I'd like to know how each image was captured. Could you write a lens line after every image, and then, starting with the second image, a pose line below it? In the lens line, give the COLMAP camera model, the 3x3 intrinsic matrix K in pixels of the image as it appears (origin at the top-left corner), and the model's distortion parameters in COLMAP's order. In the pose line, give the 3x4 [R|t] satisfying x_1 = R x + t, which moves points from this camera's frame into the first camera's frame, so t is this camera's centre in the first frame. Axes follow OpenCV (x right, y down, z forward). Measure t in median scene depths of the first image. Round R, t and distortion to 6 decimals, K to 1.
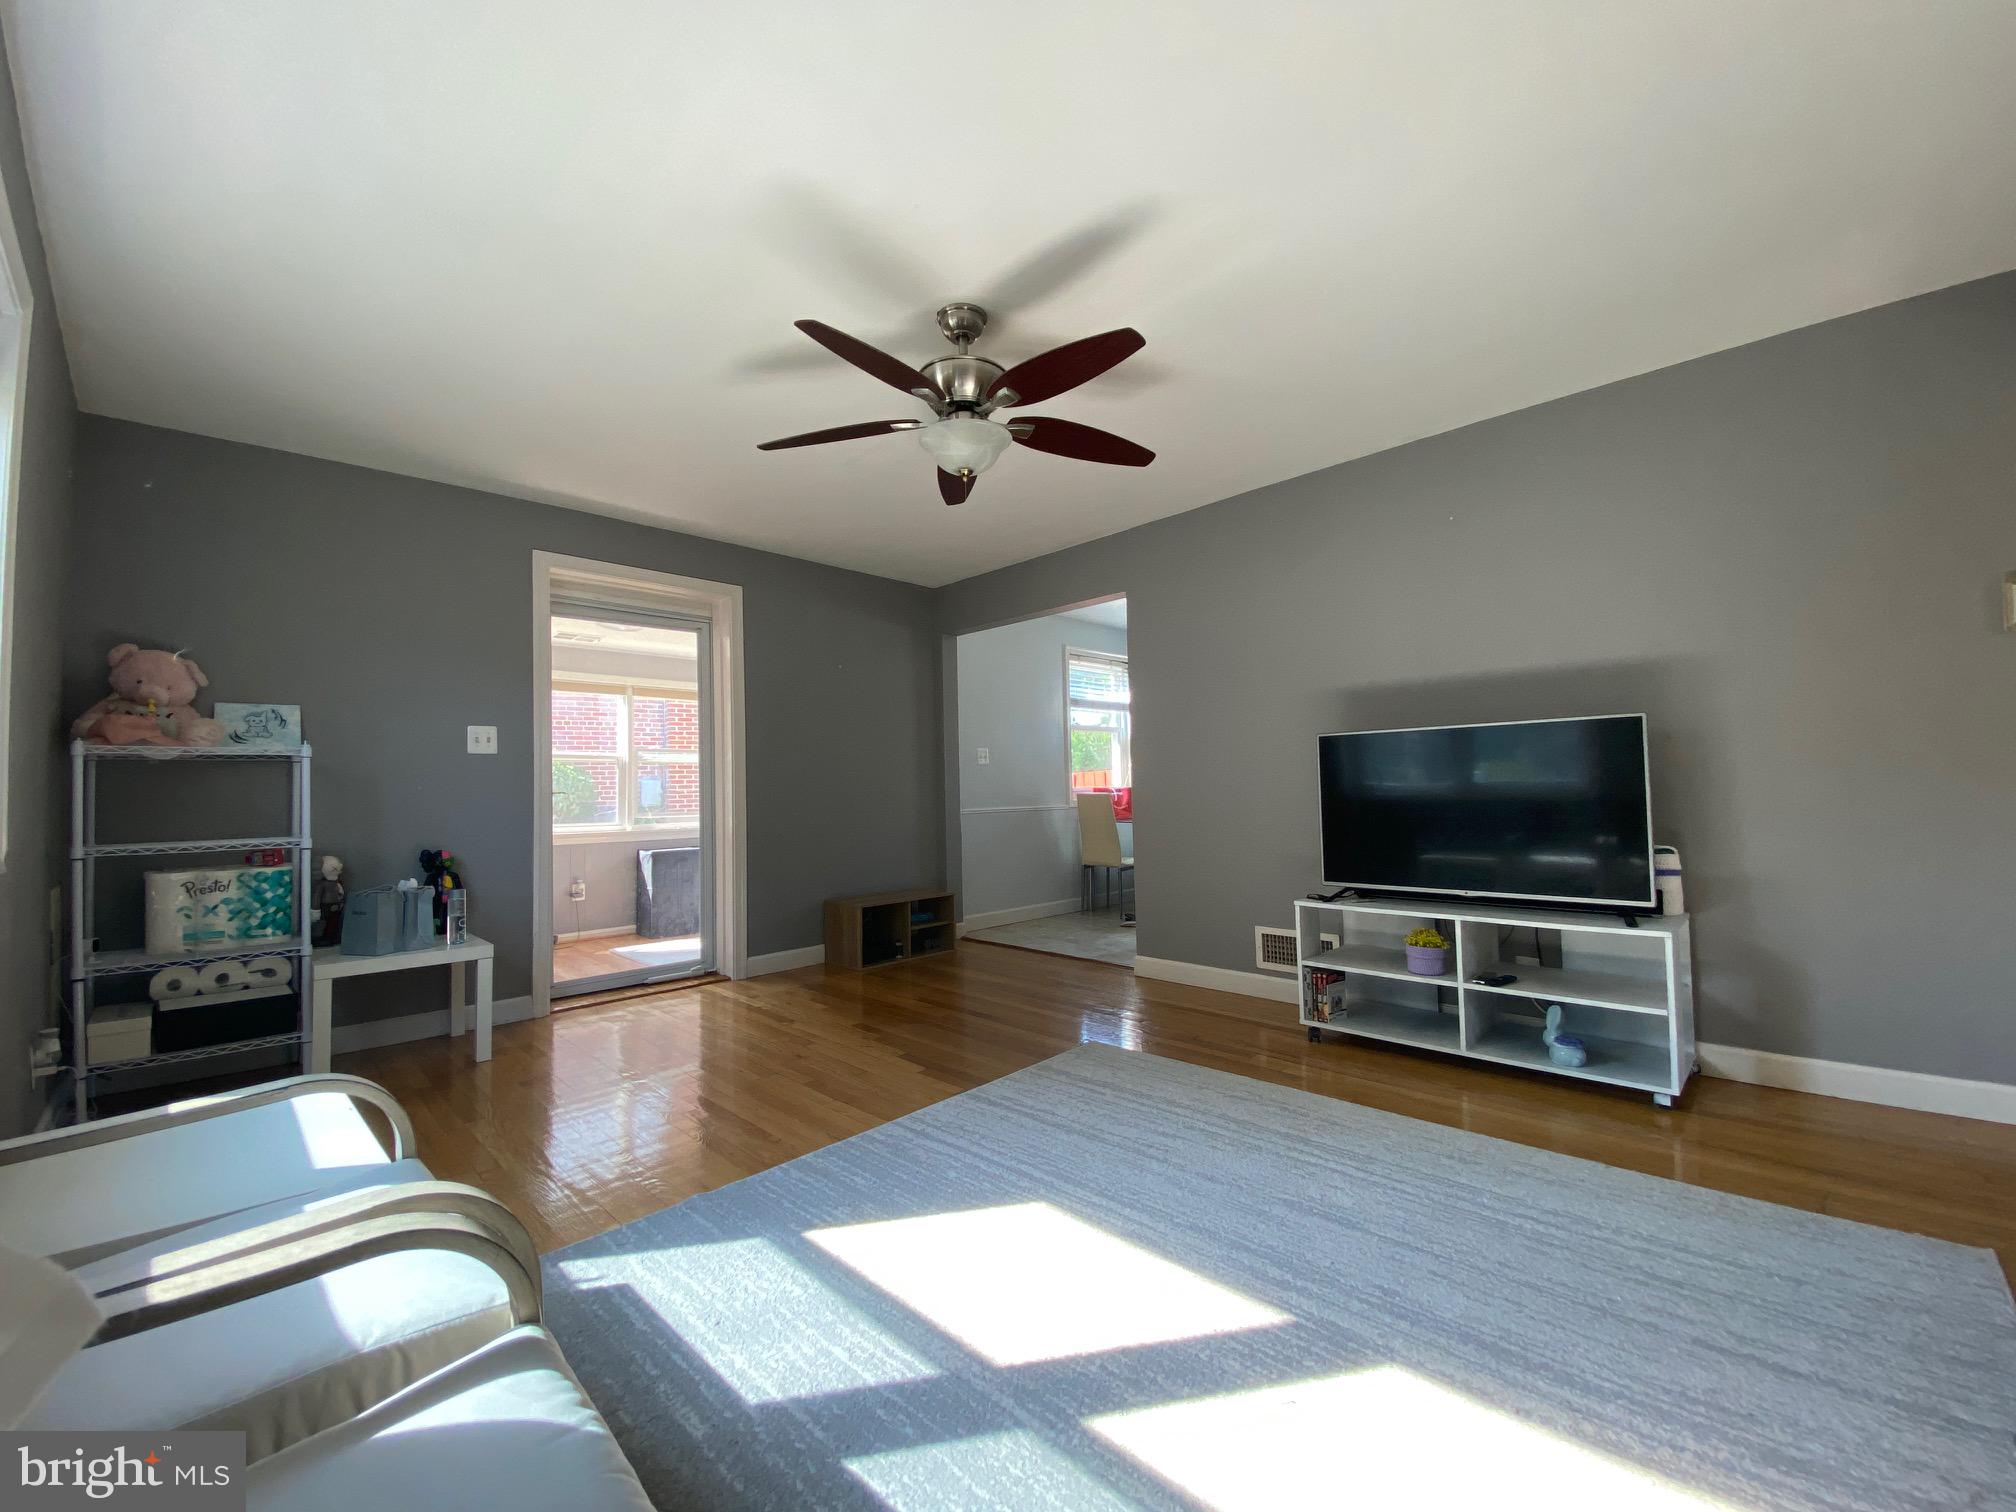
lens RADIAL K [[813.6, 0, 1003.2], [0, 813.6, 766.2], [0, 0, 1]] dist [0.011900, -0.000083]
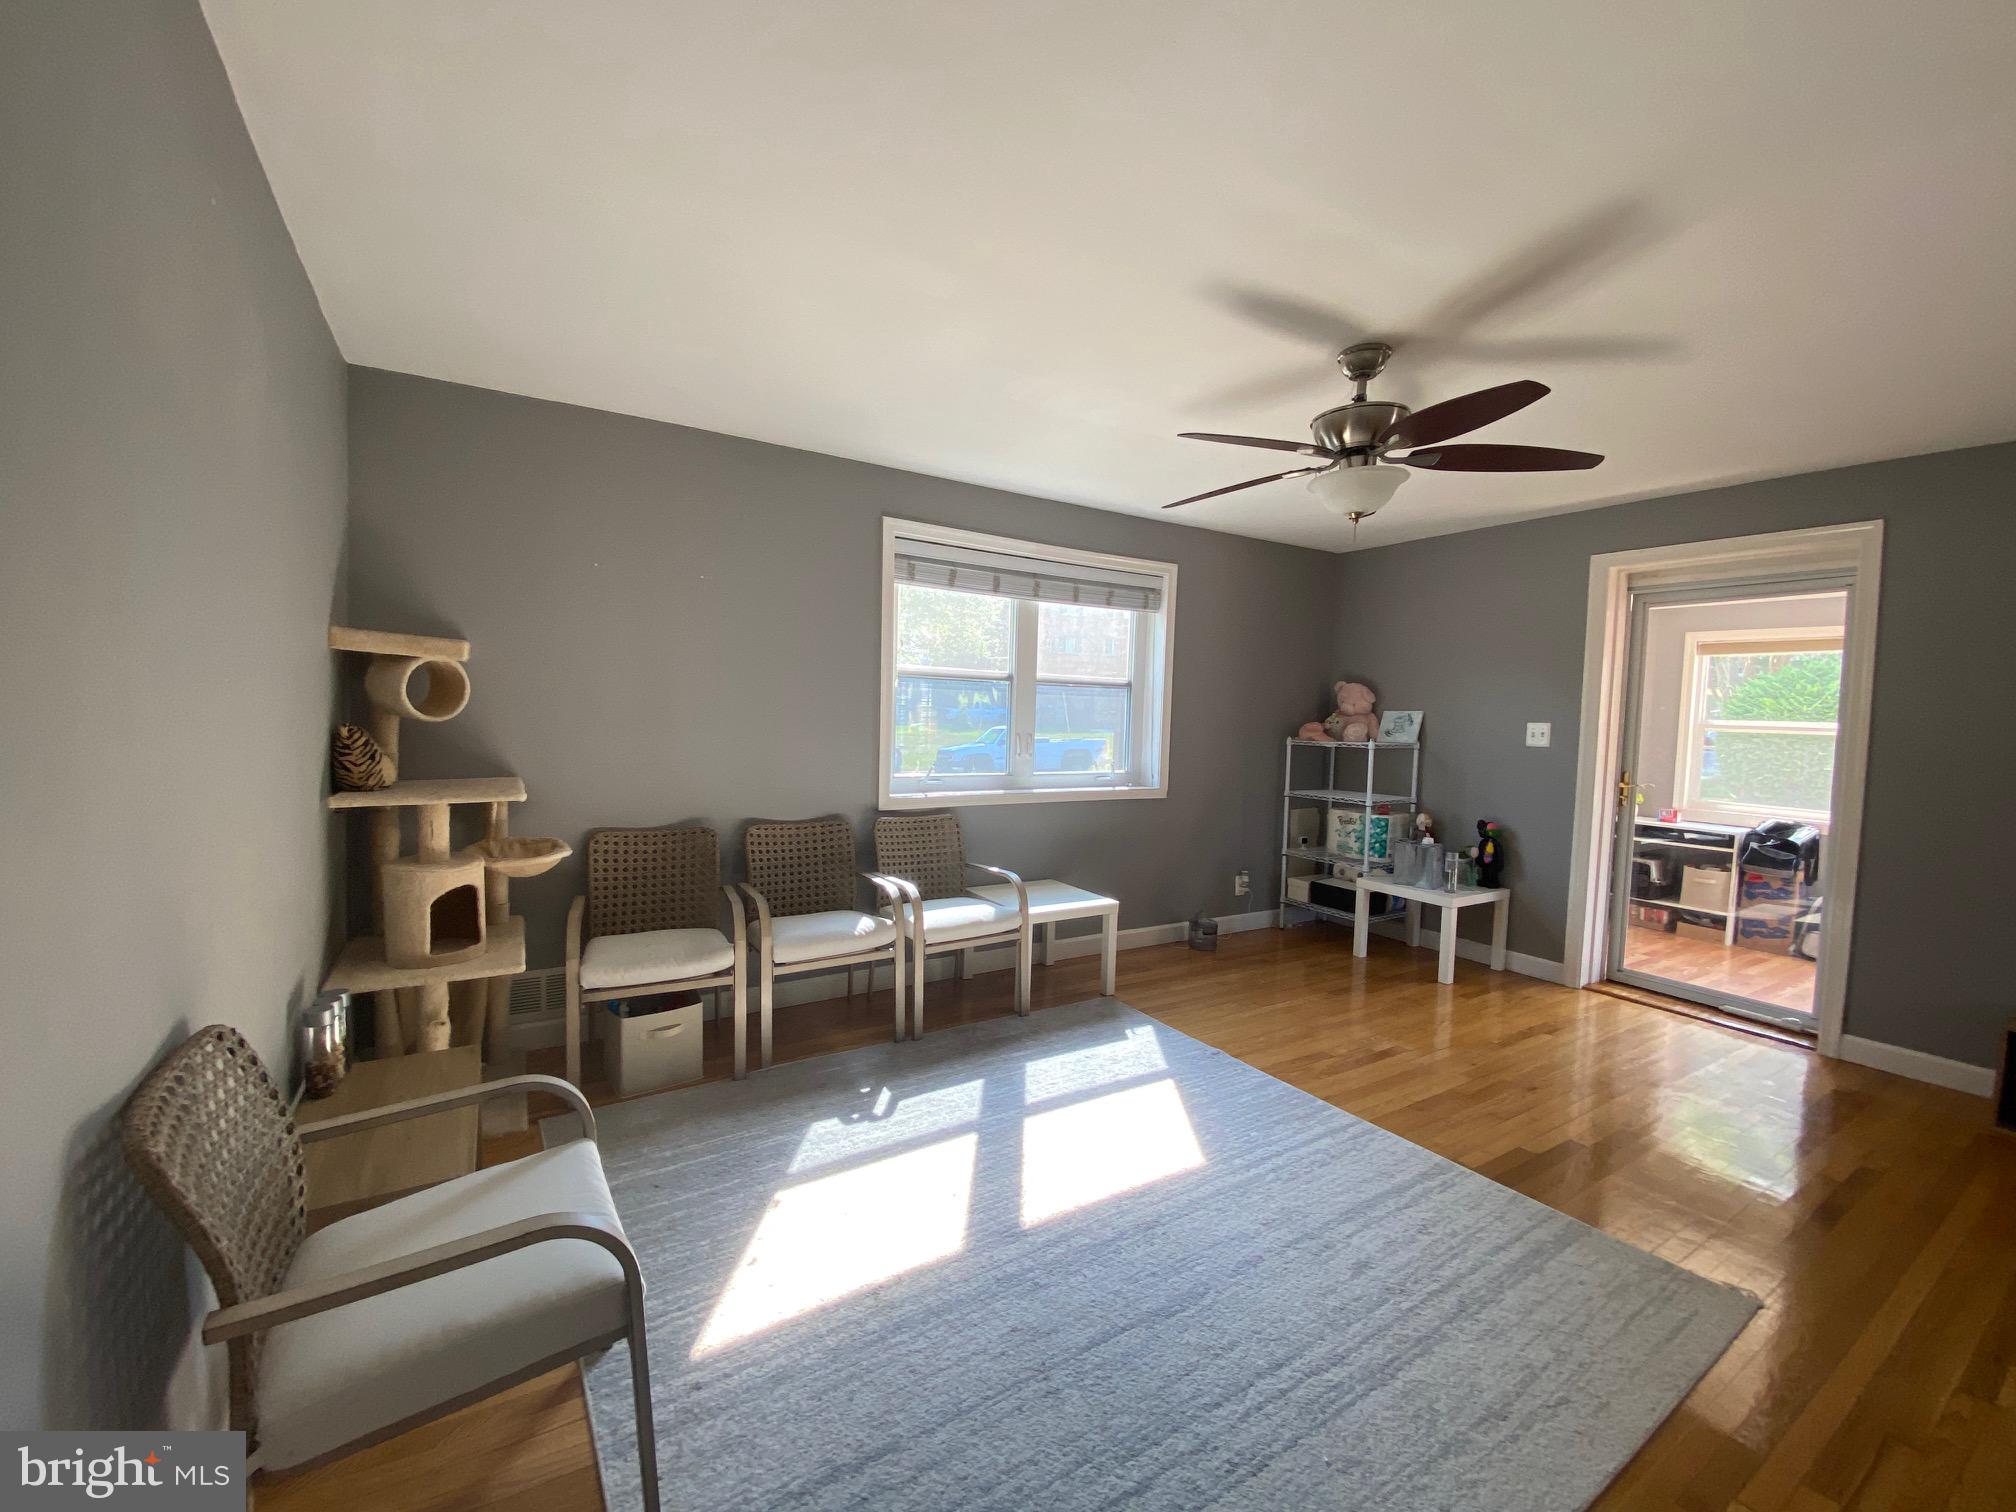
lens RADIAL K [[823.2, 0, 1008.0], [0, 823.2, 756.0], [0, 0, 1]] dist [0.010674, -0.000309]
pose [[-0.222004, 0.066820, -0.972754, 1.039721], [0.006832, 0.997731, 0.066976, -0.130826], [0.975022, 0.008224, -0.221957, 0.798346]]
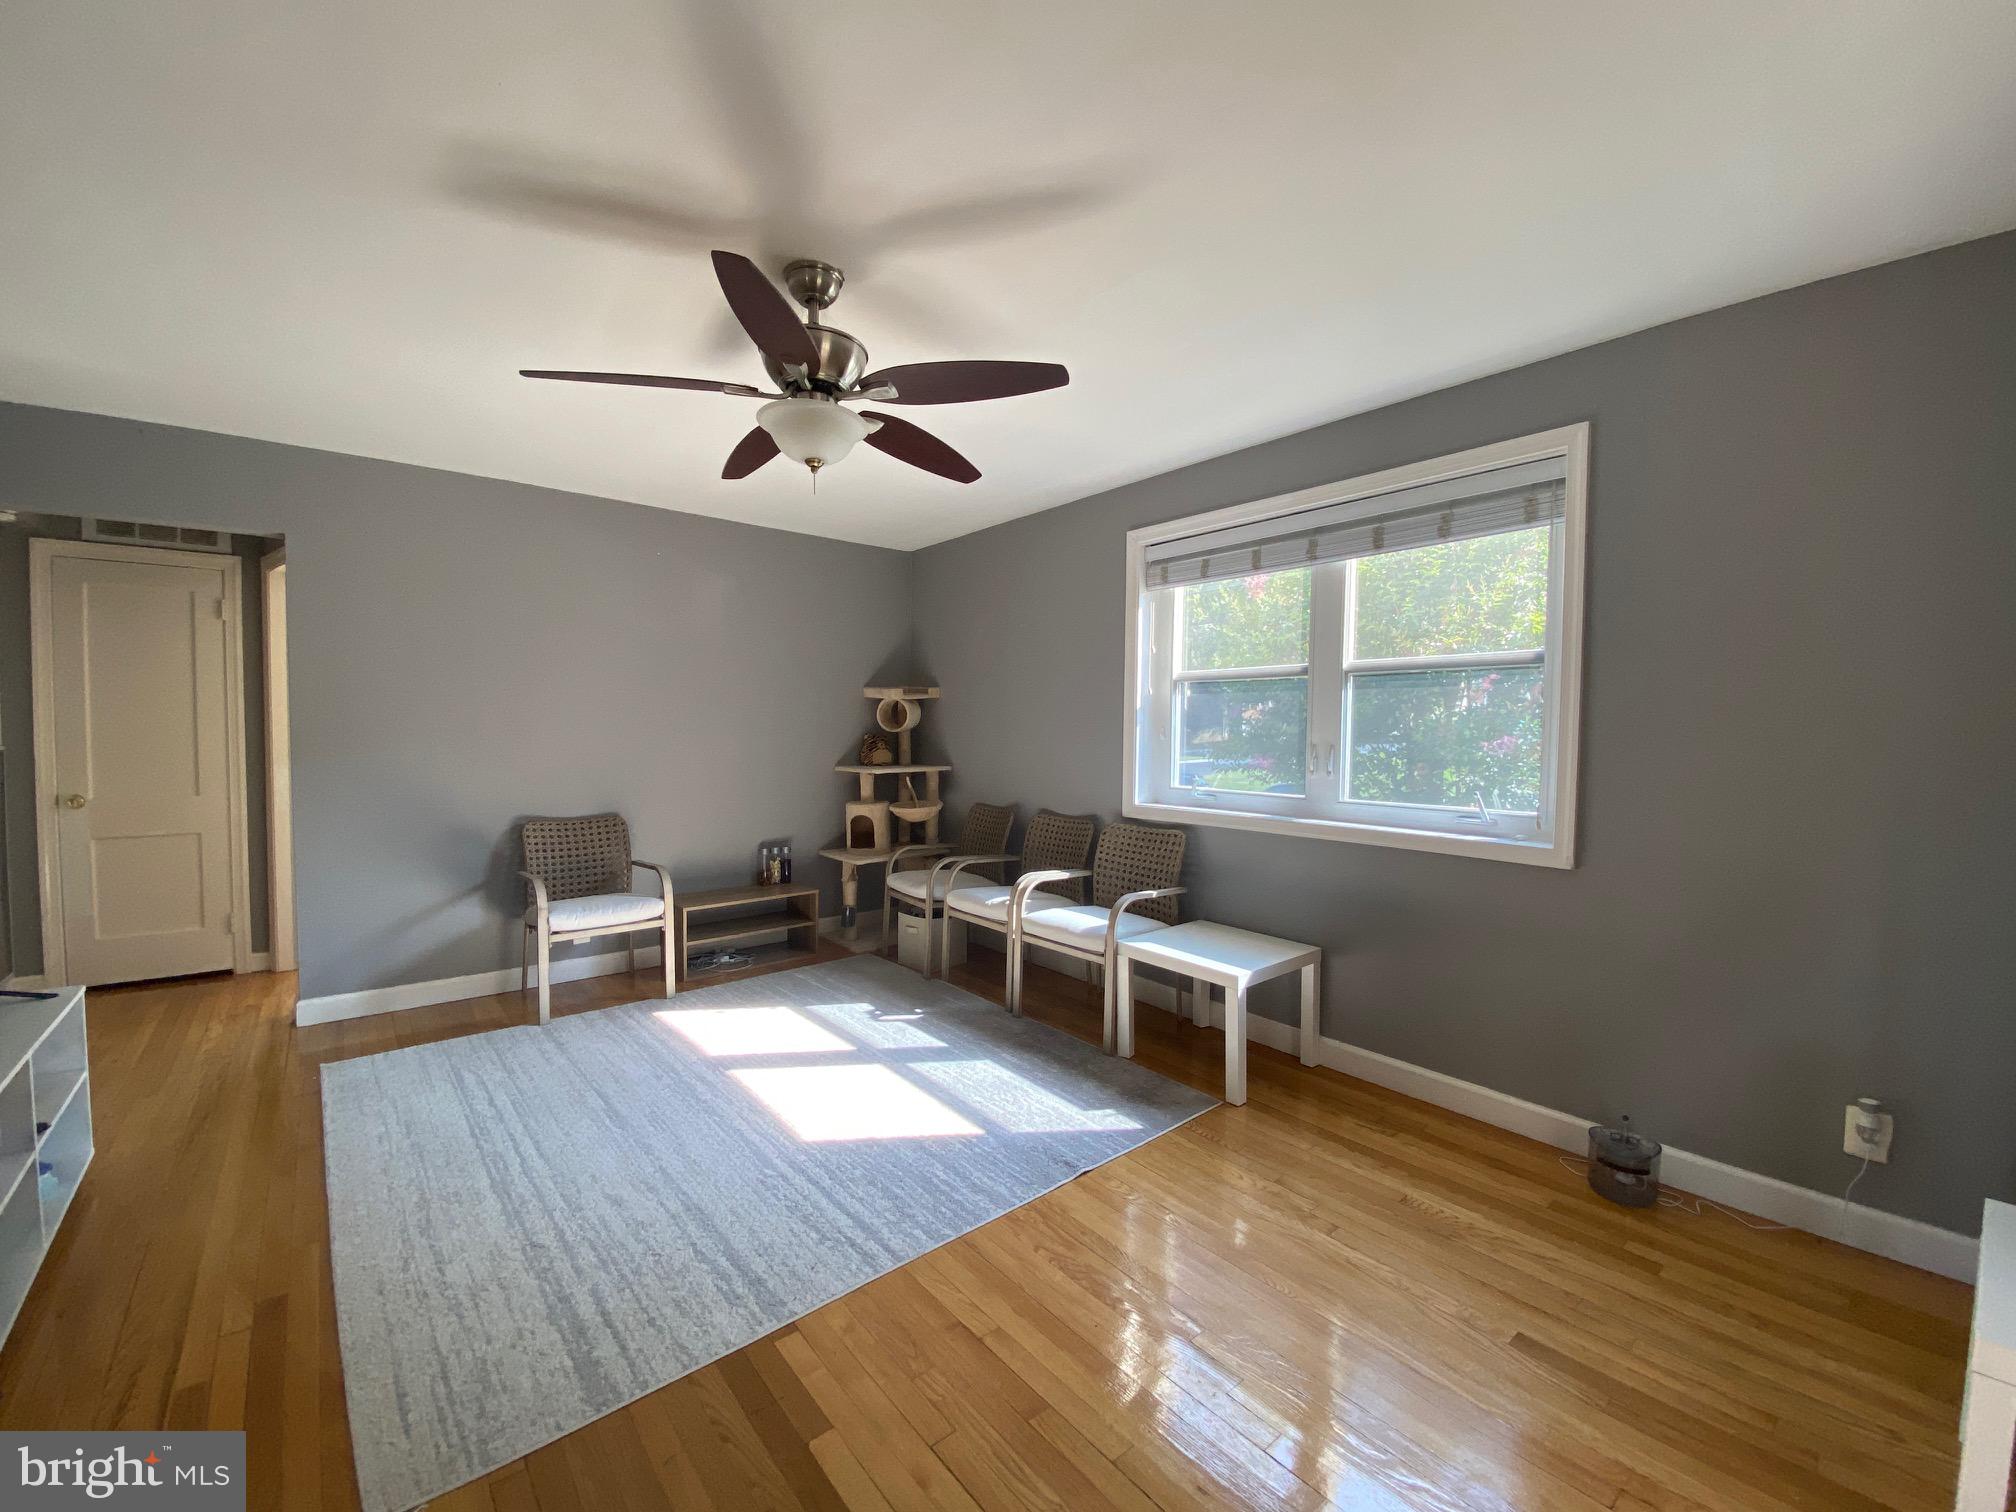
lens RADIAL K [[813.6, 0, 1003.2], [0, 813.6, 766.2], [0, 0, 1]] dist [0.011900, -0.000083]
pose [[-0.995109, 0.010811, 0.098192, -0.322945], [0.012227, 0.999830, 0.013822, -0.049590], [-0.098026, 0.014955, -0.995071, 1.807259]]
